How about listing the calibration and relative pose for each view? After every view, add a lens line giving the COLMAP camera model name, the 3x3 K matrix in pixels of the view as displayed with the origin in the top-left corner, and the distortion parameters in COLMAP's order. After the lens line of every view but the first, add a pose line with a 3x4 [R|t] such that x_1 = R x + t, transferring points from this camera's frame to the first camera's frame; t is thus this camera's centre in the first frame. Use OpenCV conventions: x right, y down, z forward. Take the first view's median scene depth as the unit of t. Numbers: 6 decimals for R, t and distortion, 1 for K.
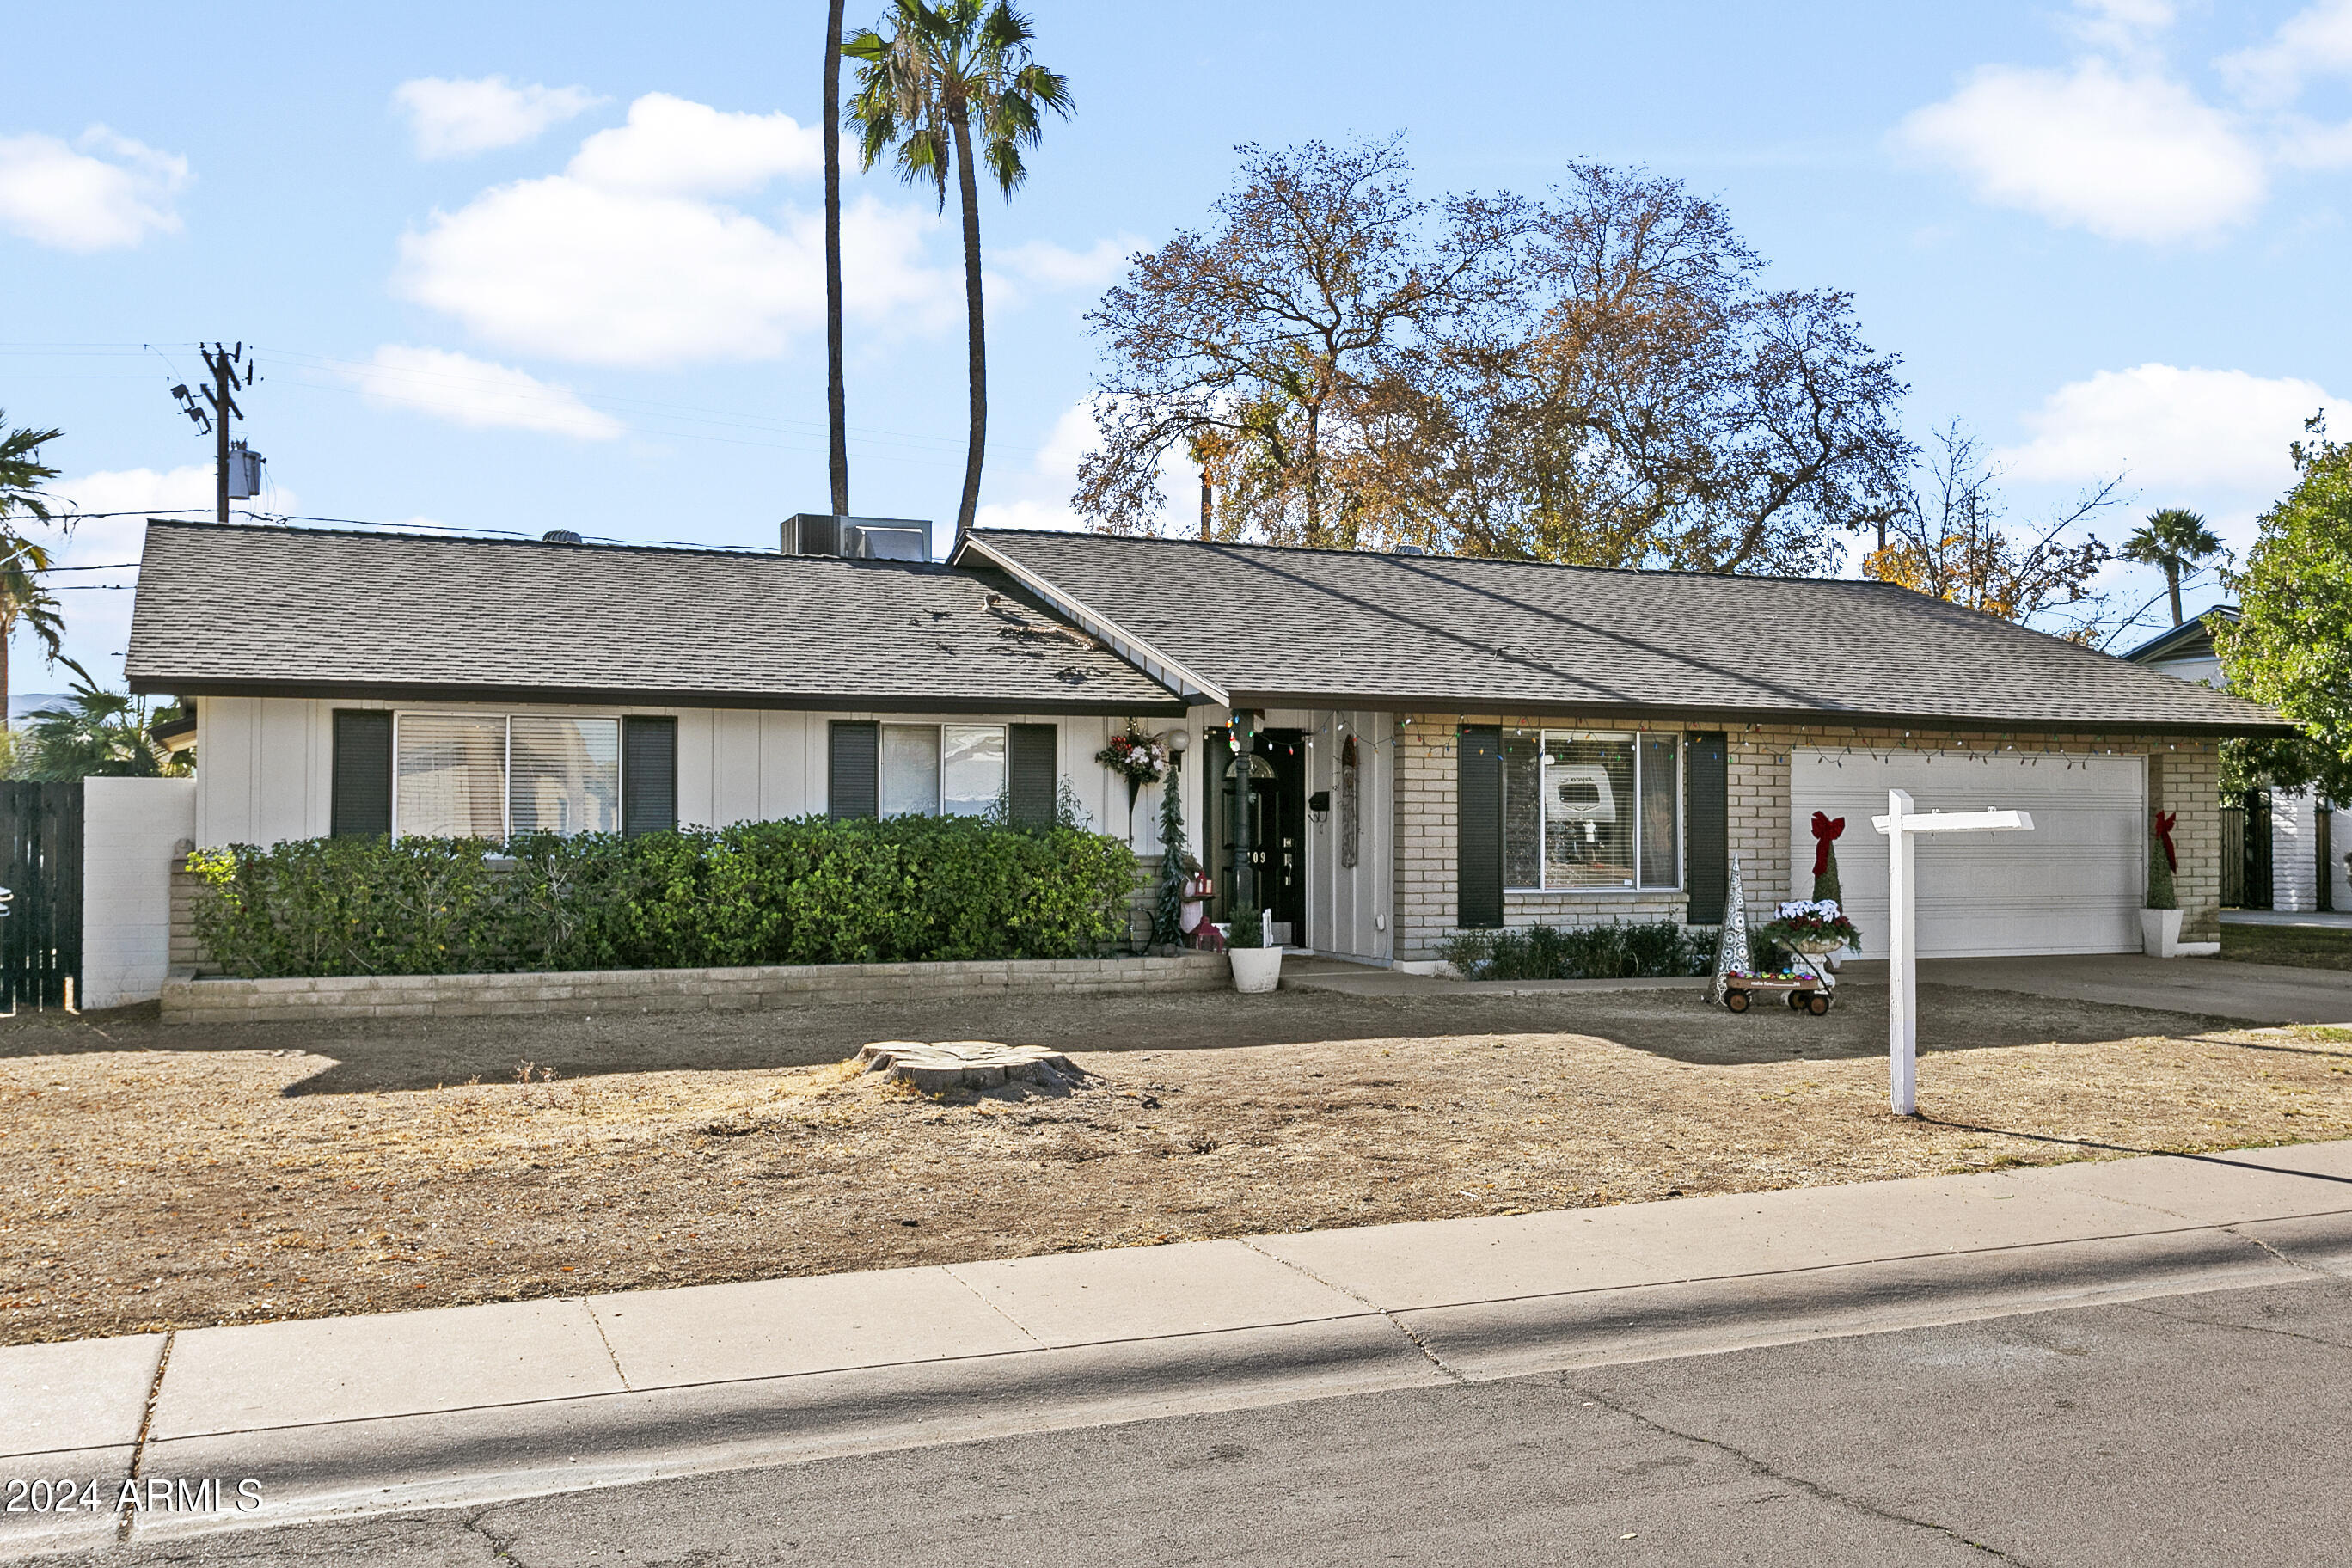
lens RADIAL K [[2126.6, 0, 1183.4], [0, 2126.6, 800.8], [0, 0, 1]] dist [0.008598, 0.001803]
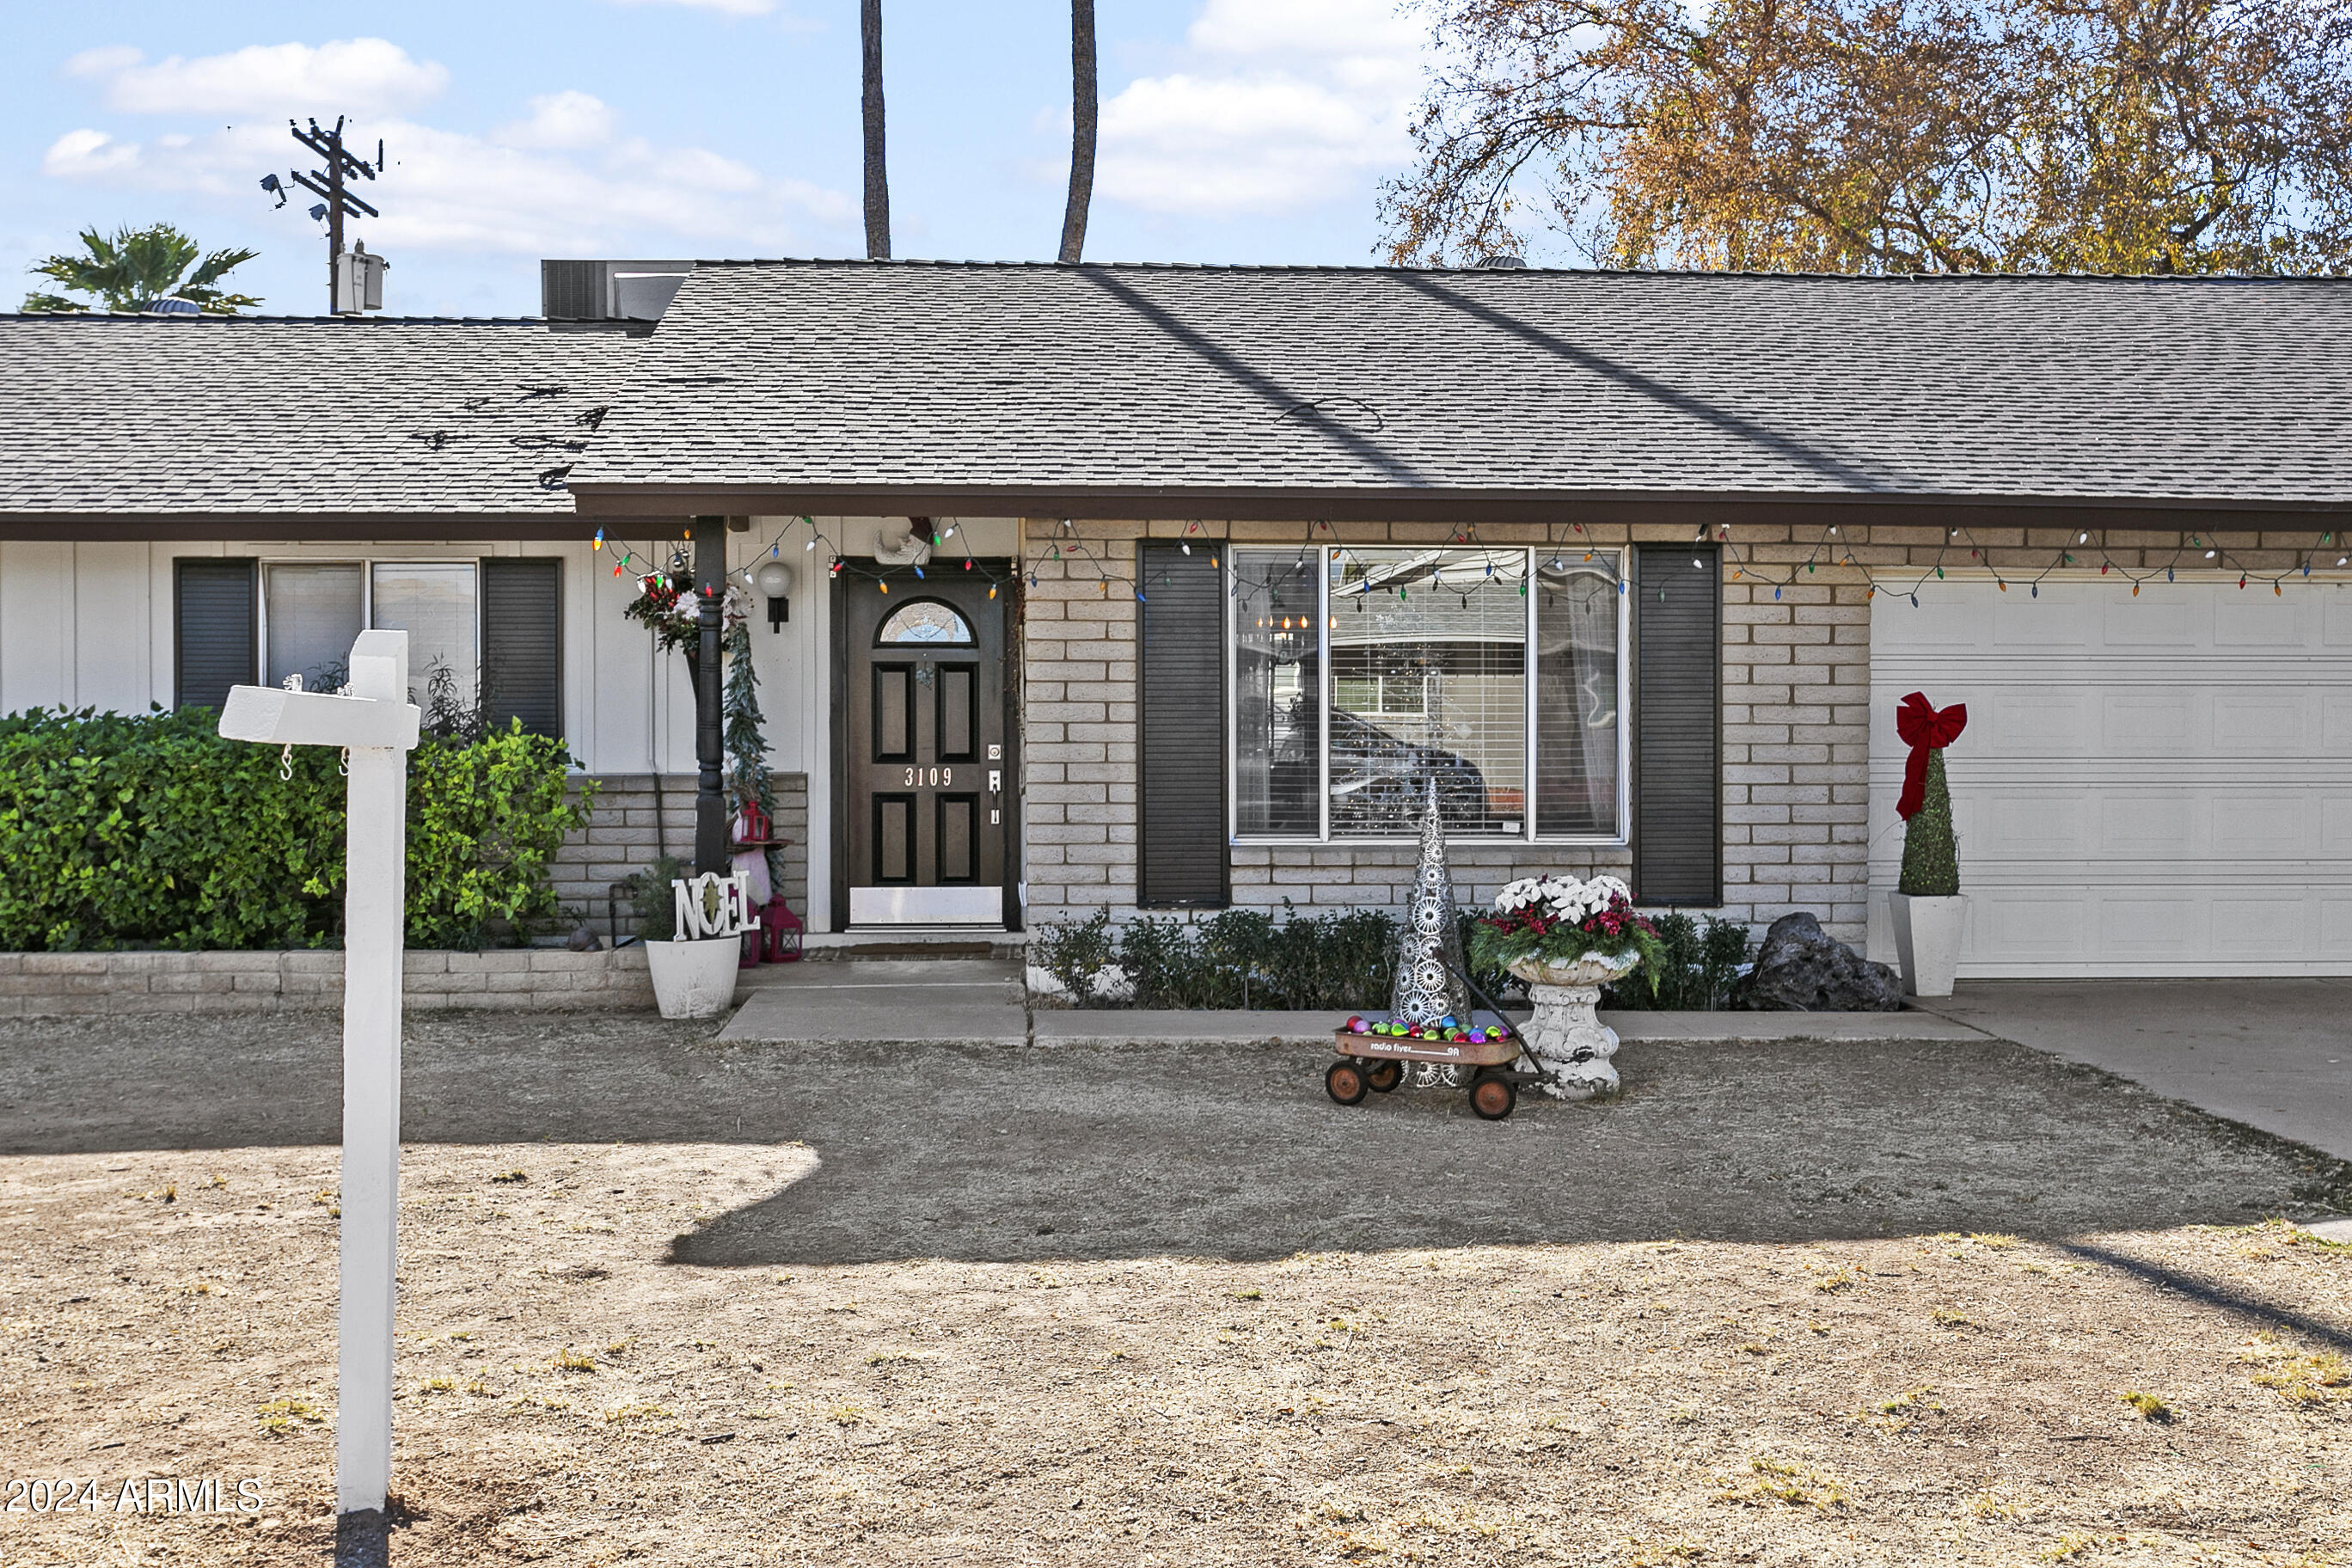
lens RADIAL K [[2597.9, 0, 1180.2], [0, 2597.9, 775.4], [0, 0, 1]] dist [0.008663, 0.000000]
pose [[0.943789, 0.004554, -0.330517, 0.362590], [0.006735, 0.999433, 0.033003, 0.003170], [0.330480, -0.033374, 0.943223, 0.367609]]
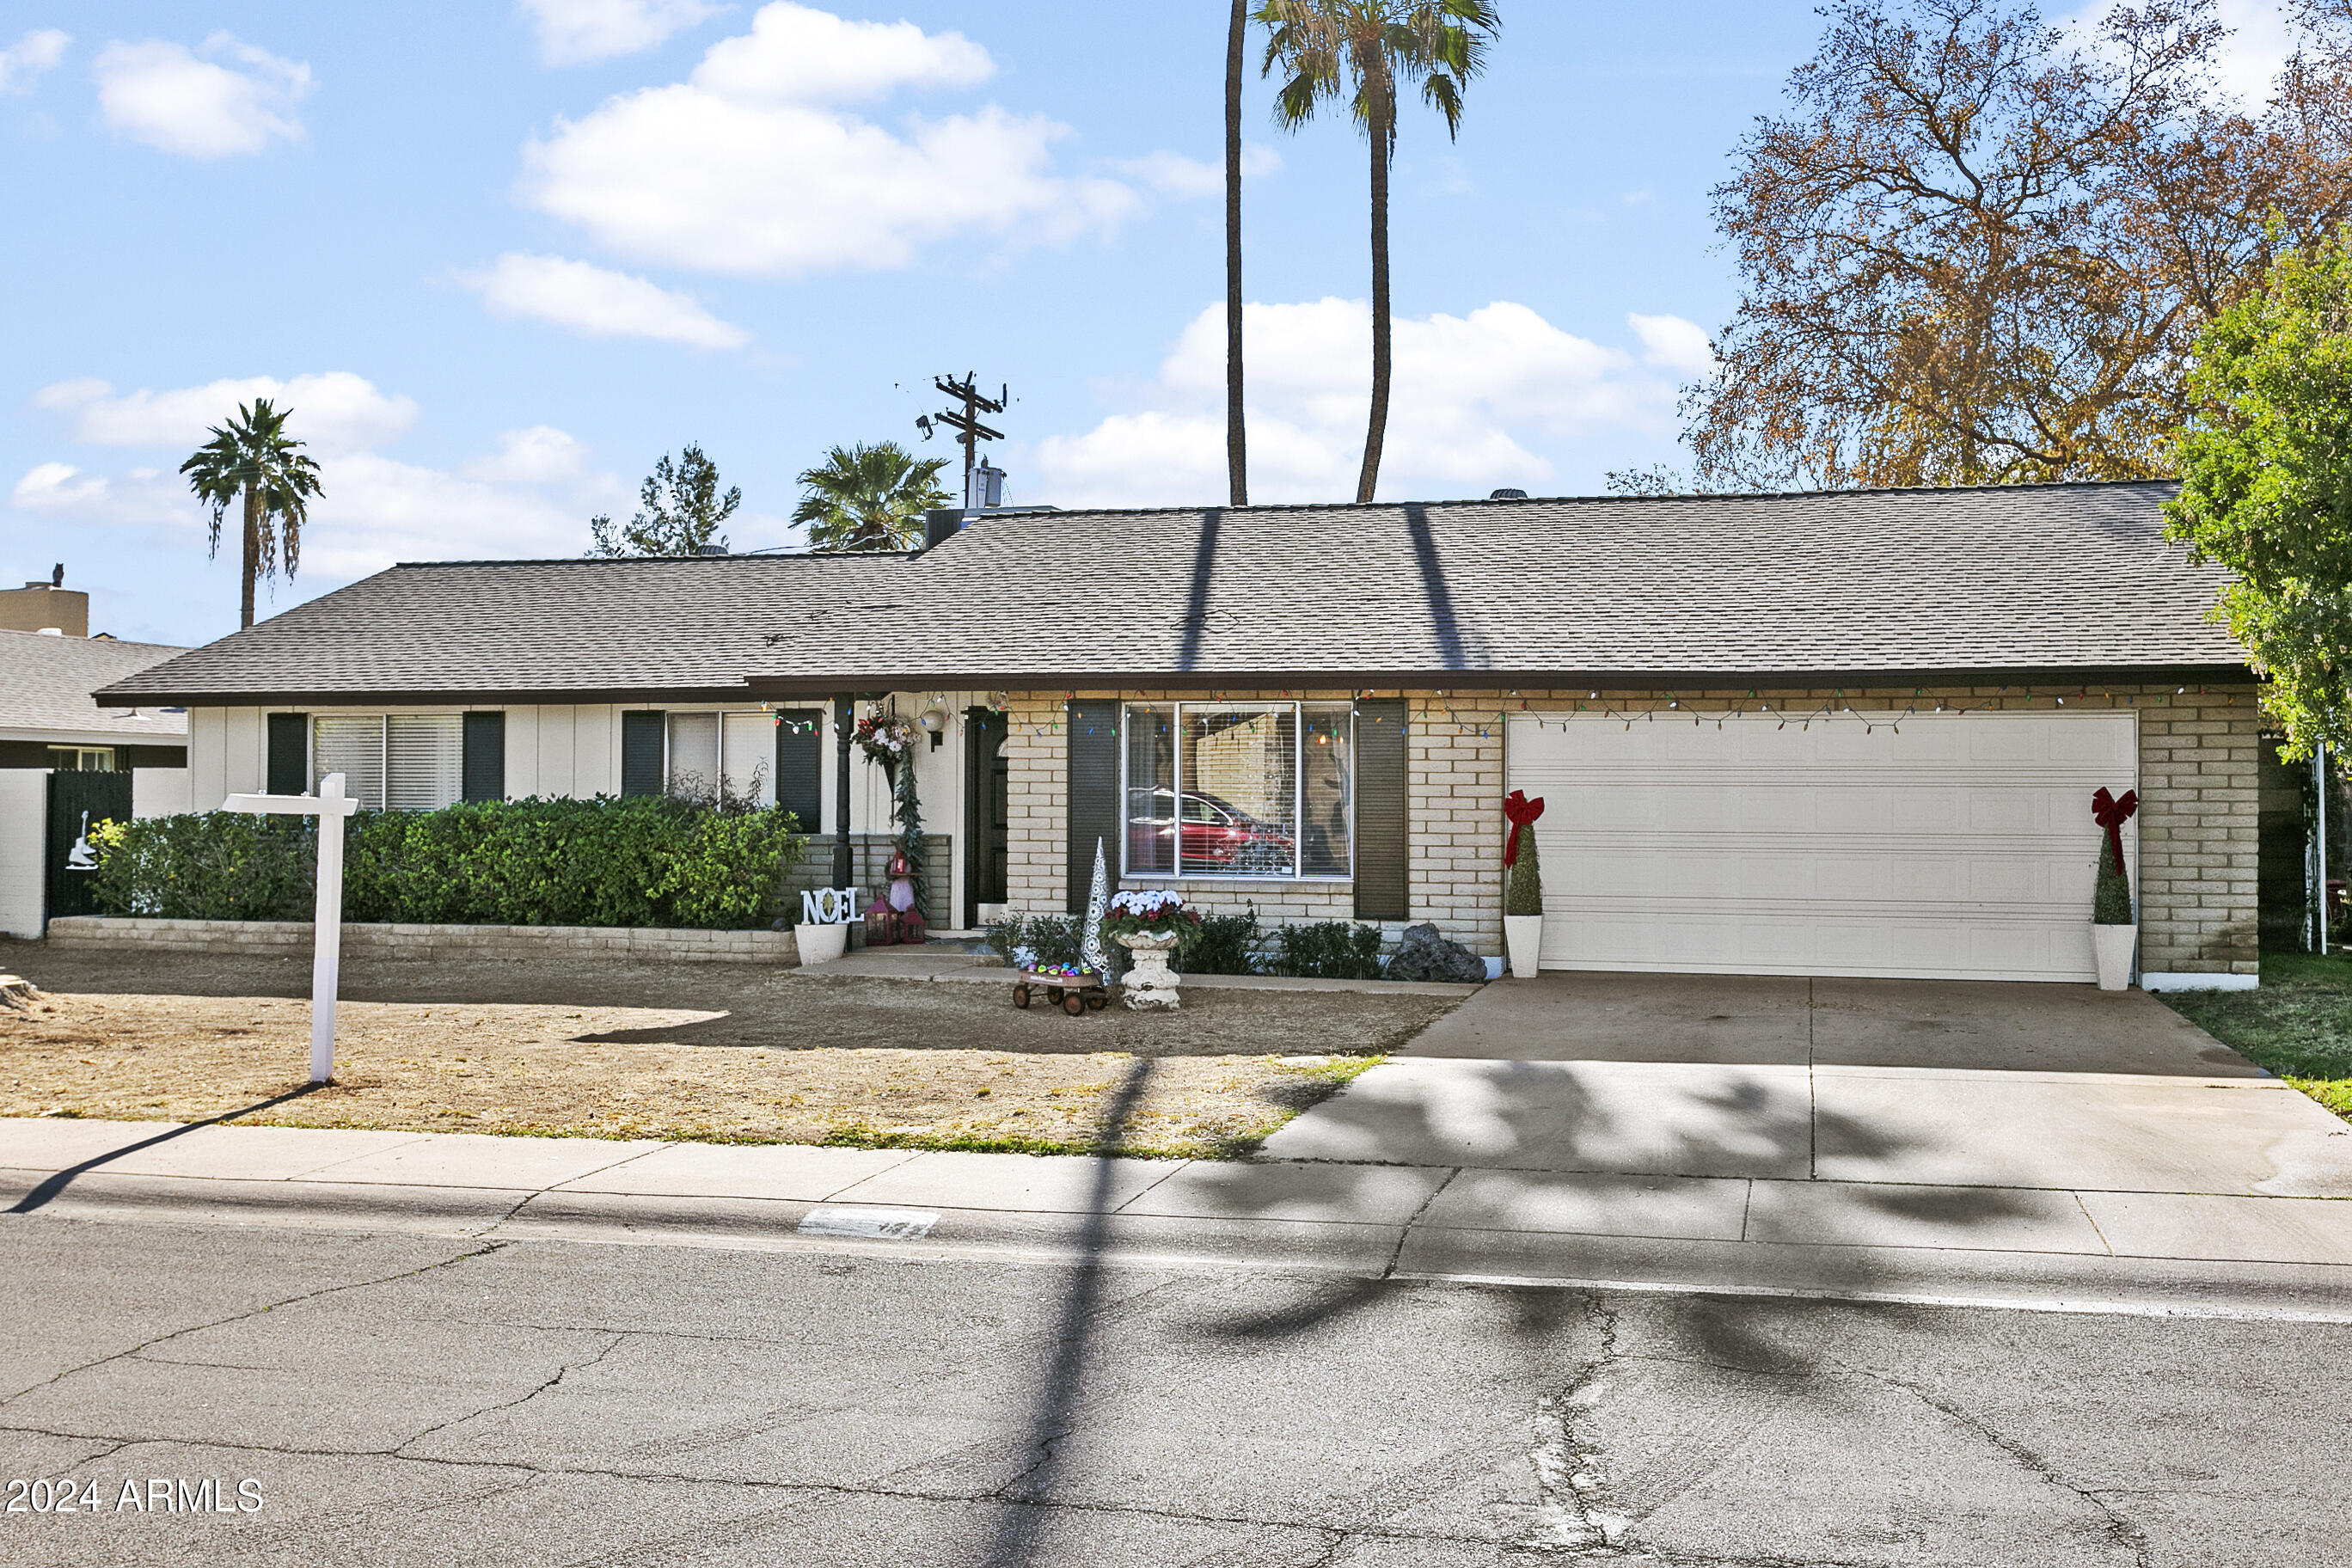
lens RADIAL K [[2318.2, 0, 1168.9], [0, 2318.2, 783.6], [0, 0, 1]] dist [-0.007277, 0.000000]
pose [[0.787733, -0.003124, -0.616008, 0.805147], [0.006188, 0.999977, 0.002841, -0.001148], [0.615985, -0.006050, 0.787734, 0.209590]]
